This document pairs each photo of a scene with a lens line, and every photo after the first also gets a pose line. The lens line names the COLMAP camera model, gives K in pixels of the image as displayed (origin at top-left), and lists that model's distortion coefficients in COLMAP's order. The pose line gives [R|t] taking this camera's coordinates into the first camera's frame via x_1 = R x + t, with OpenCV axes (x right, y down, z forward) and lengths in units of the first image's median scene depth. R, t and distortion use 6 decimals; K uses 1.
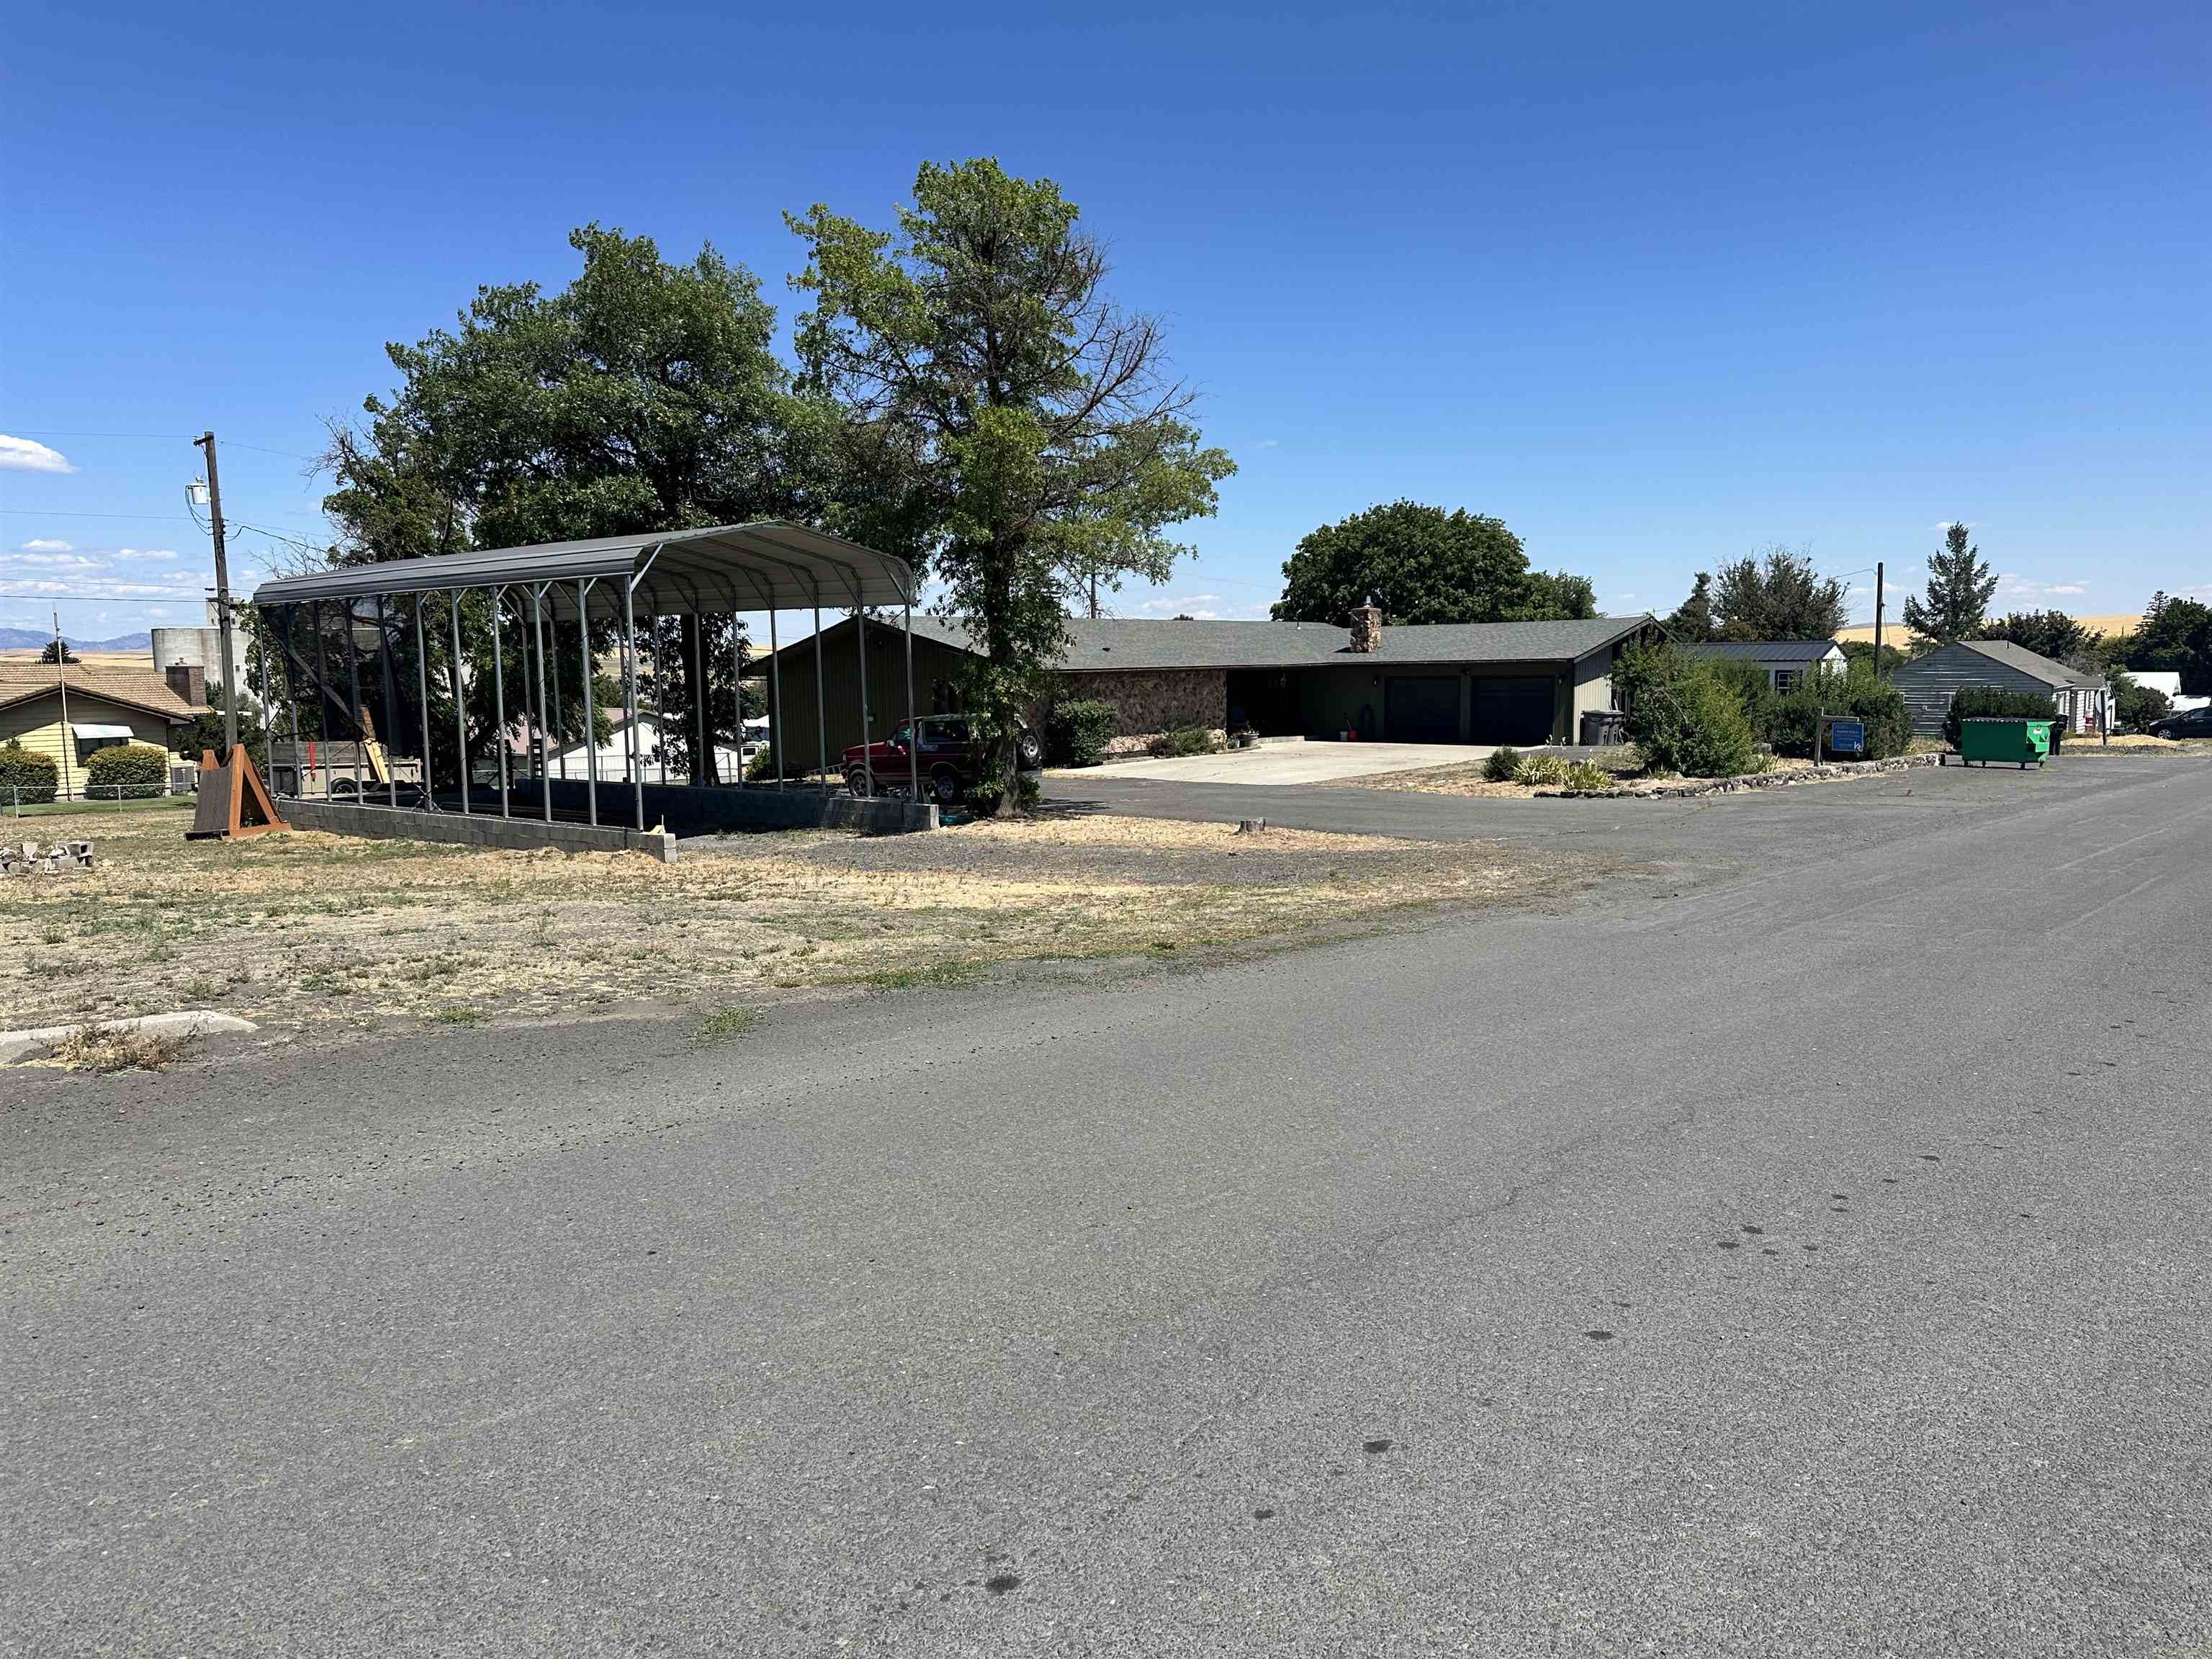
lens RADIAL K [[1563.5, 0, 1105.3], [0, 1563.5, 833.7], [0, 0, 1]] dist [-0.002516, -0.001795]
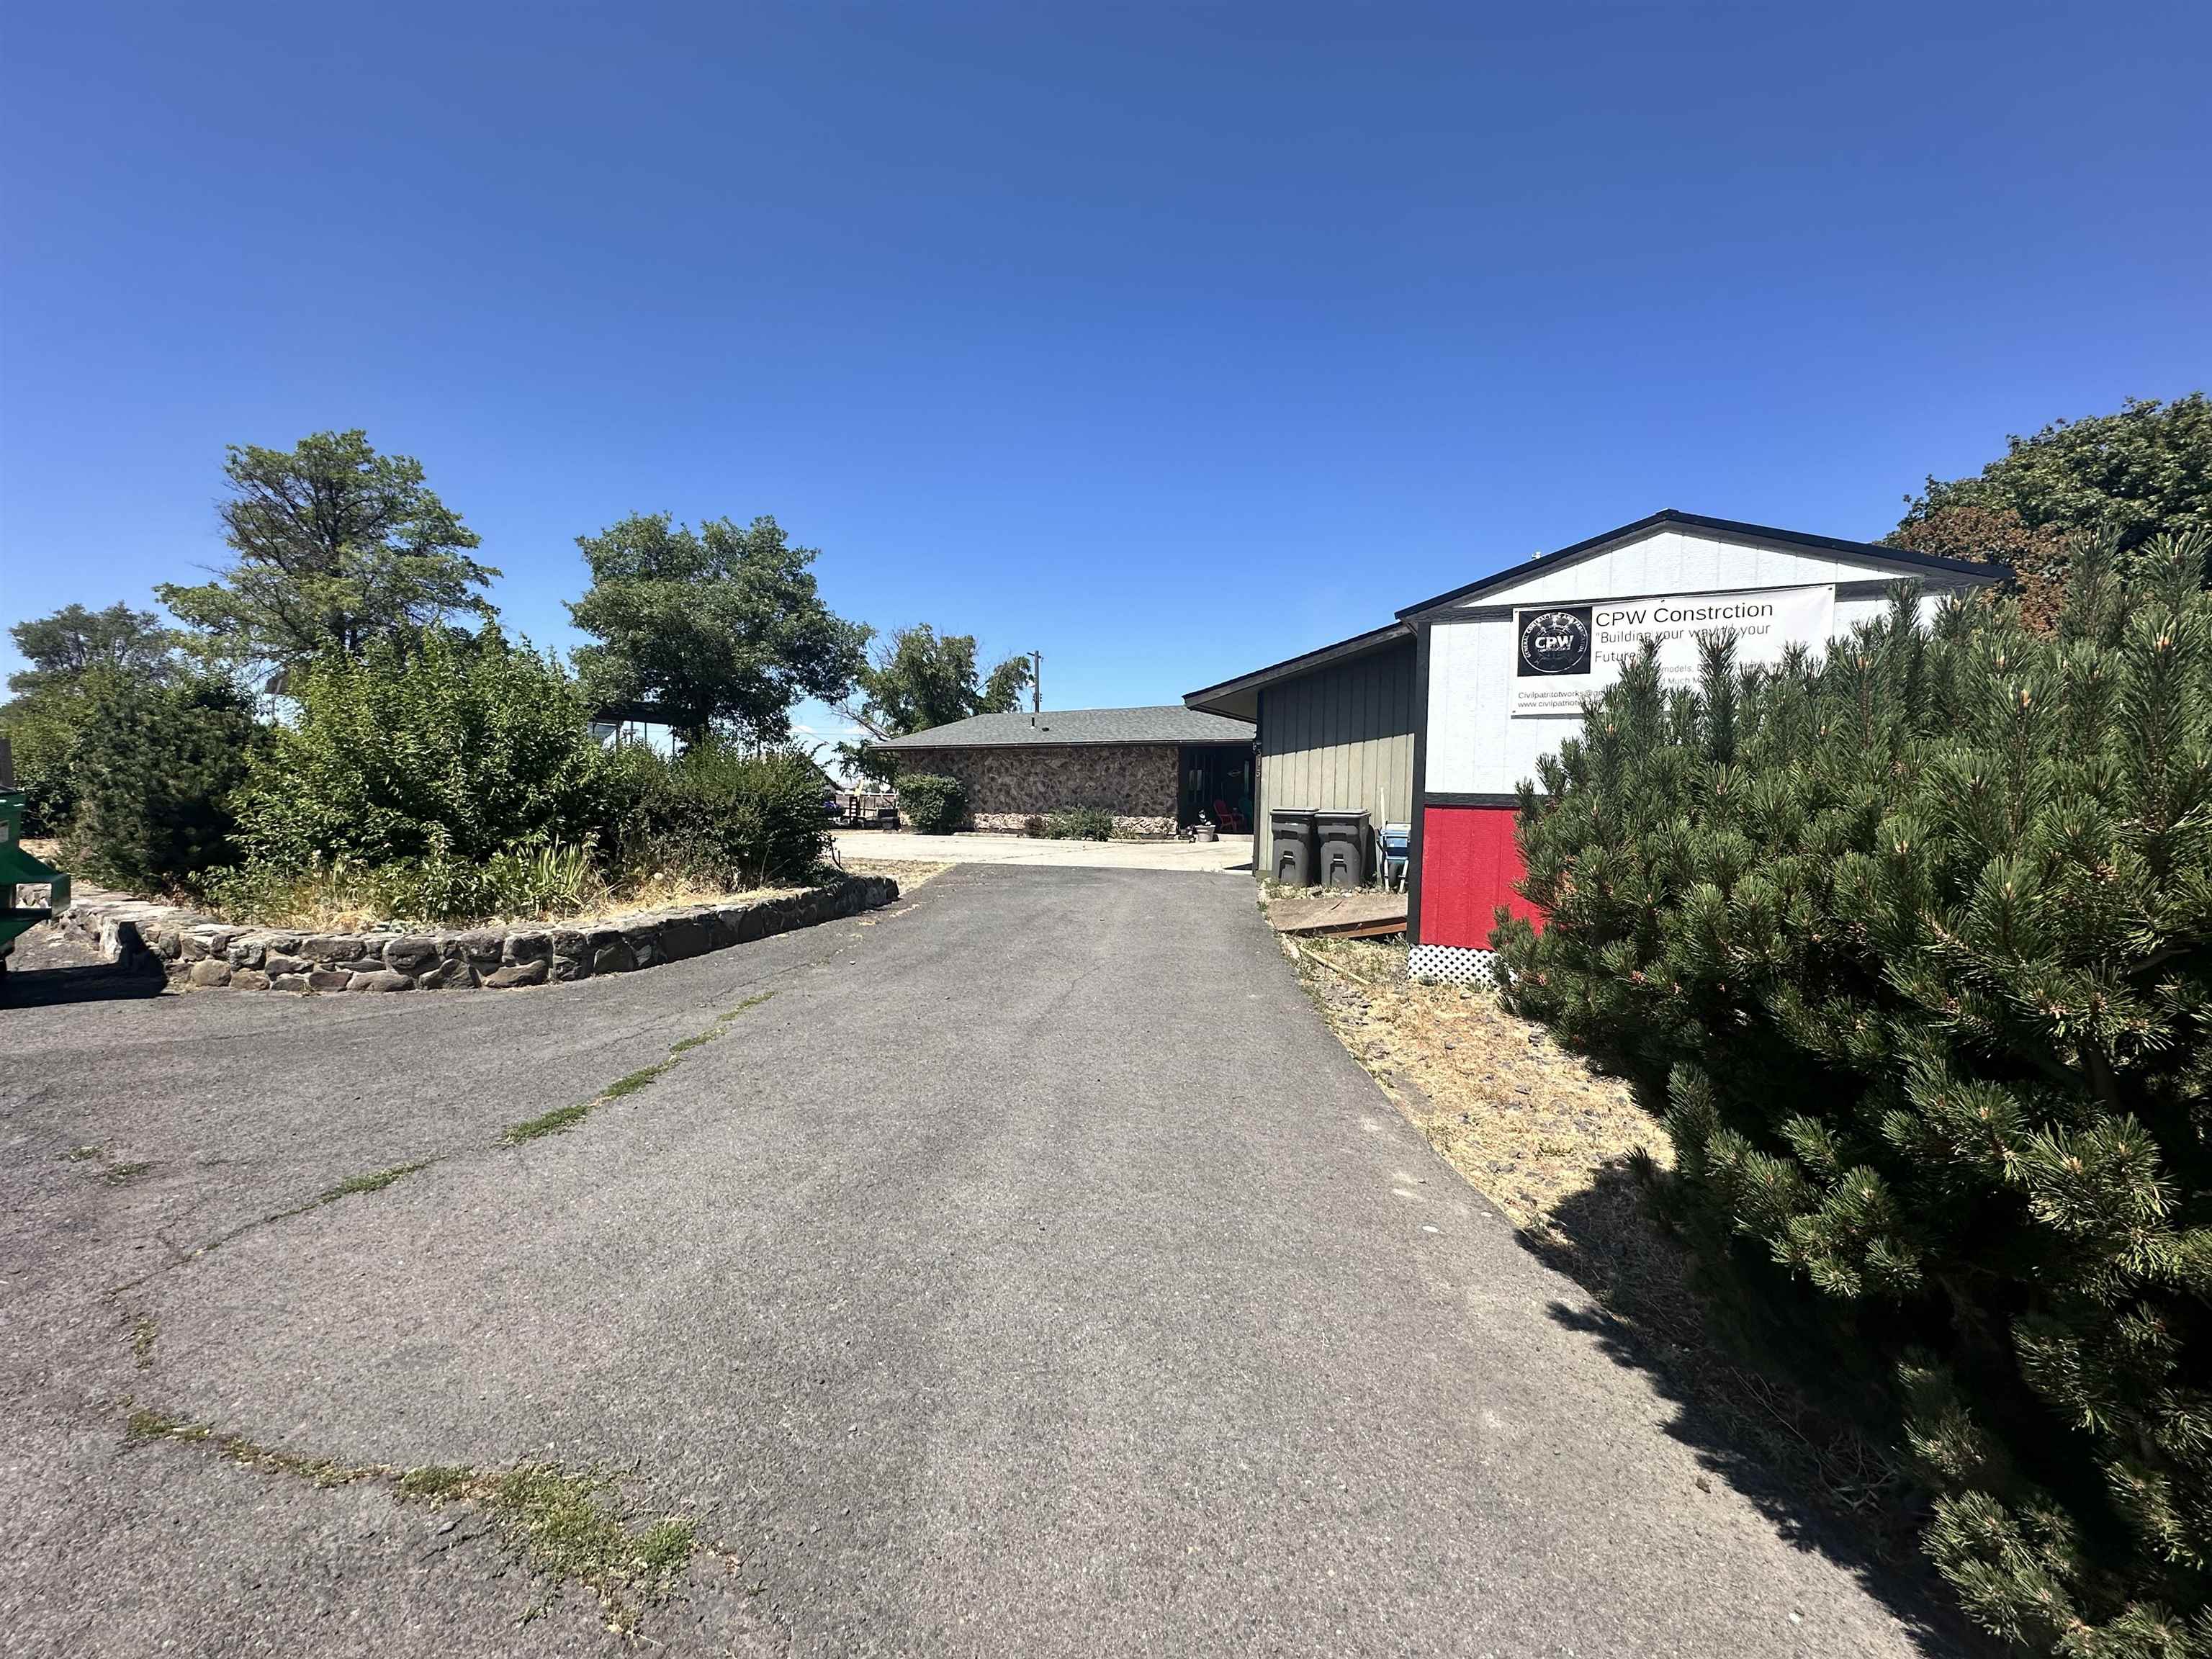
lens RADIAL K [[884.6, 0, 1108.9], [0, 884.6, 831.7], [0, 0, 1]] dist [-0.000188, -0.000006]
pose [[0.190092, 0.076000, -0.978820, 0.534385], [-0.112509, 0.992117, 0.055183, -0.080775], [0.975298, 0.099636, 0.197144, 0.859877]]
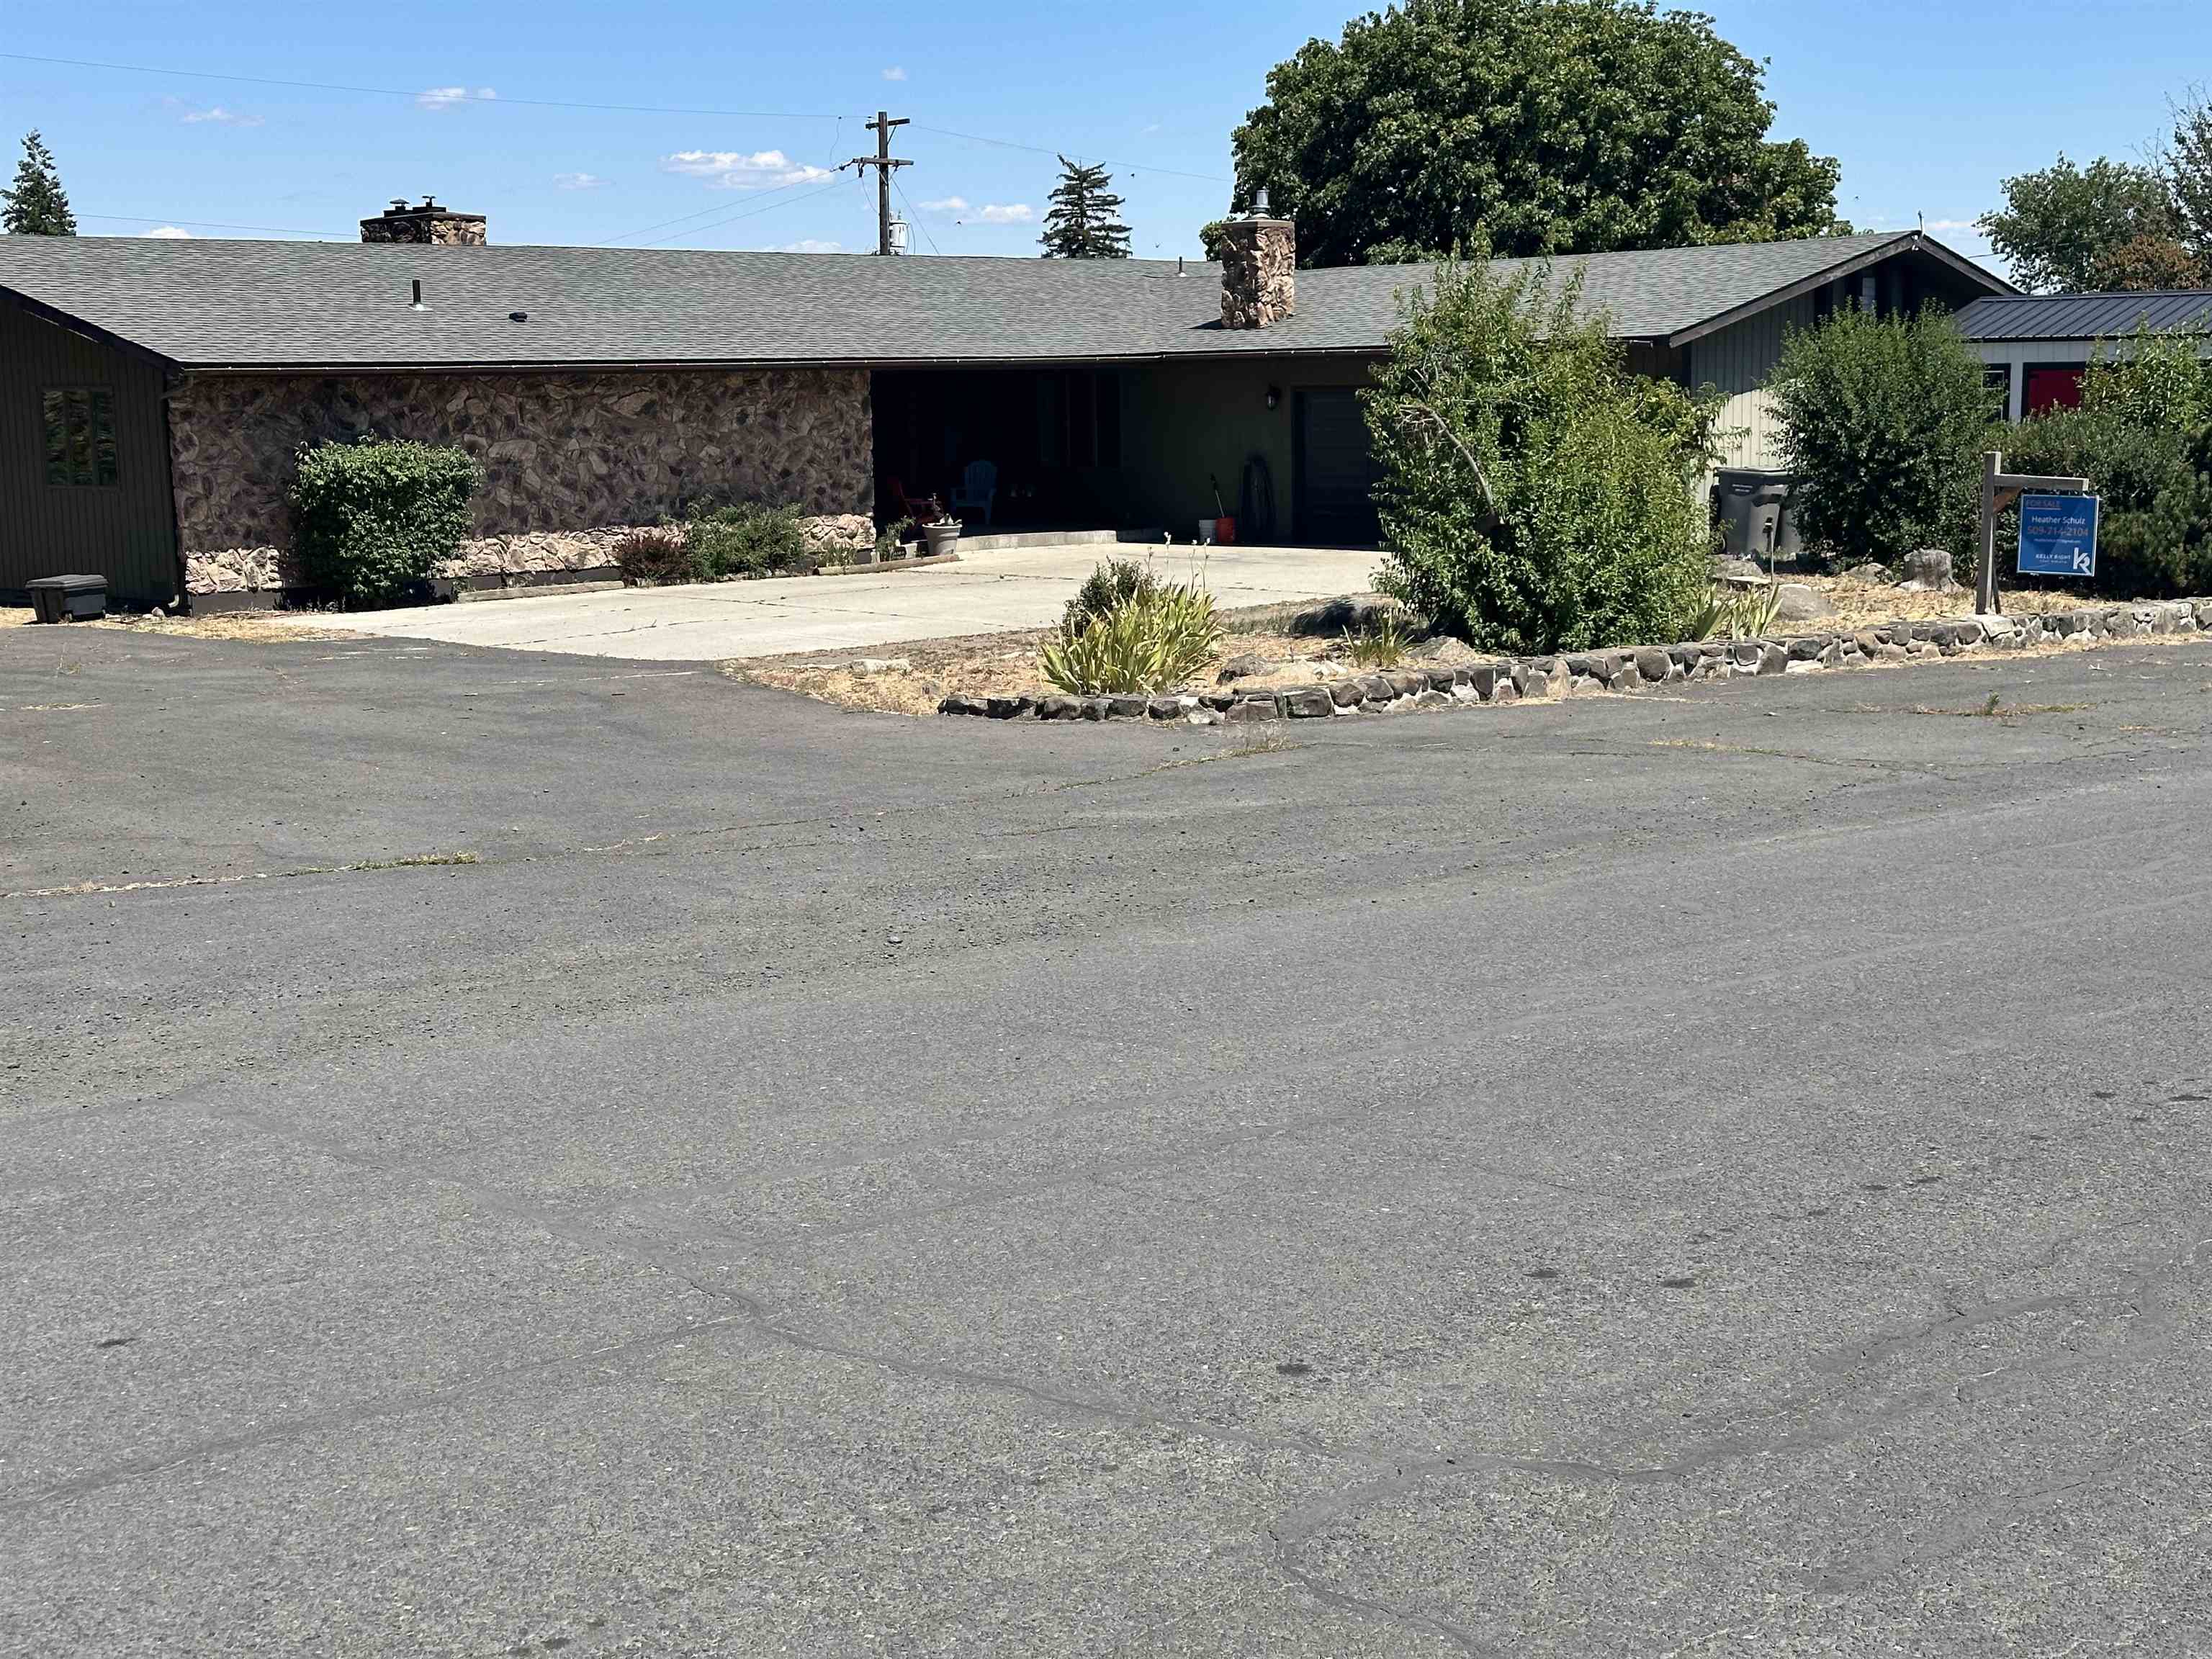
lens RADIAL K [[3074.3, 0, 1108.2], [0, 3074.3, 827.1], [0, 0, 1]] dist [0.057557, 0.000000]
pose [[0.997261, 0.006775, -0.073657, 0.197739], [-0.004270, 0.999409, 0.034121, -0.011956], [0.073845, -0.033713, 0.996700, 0.186686]]
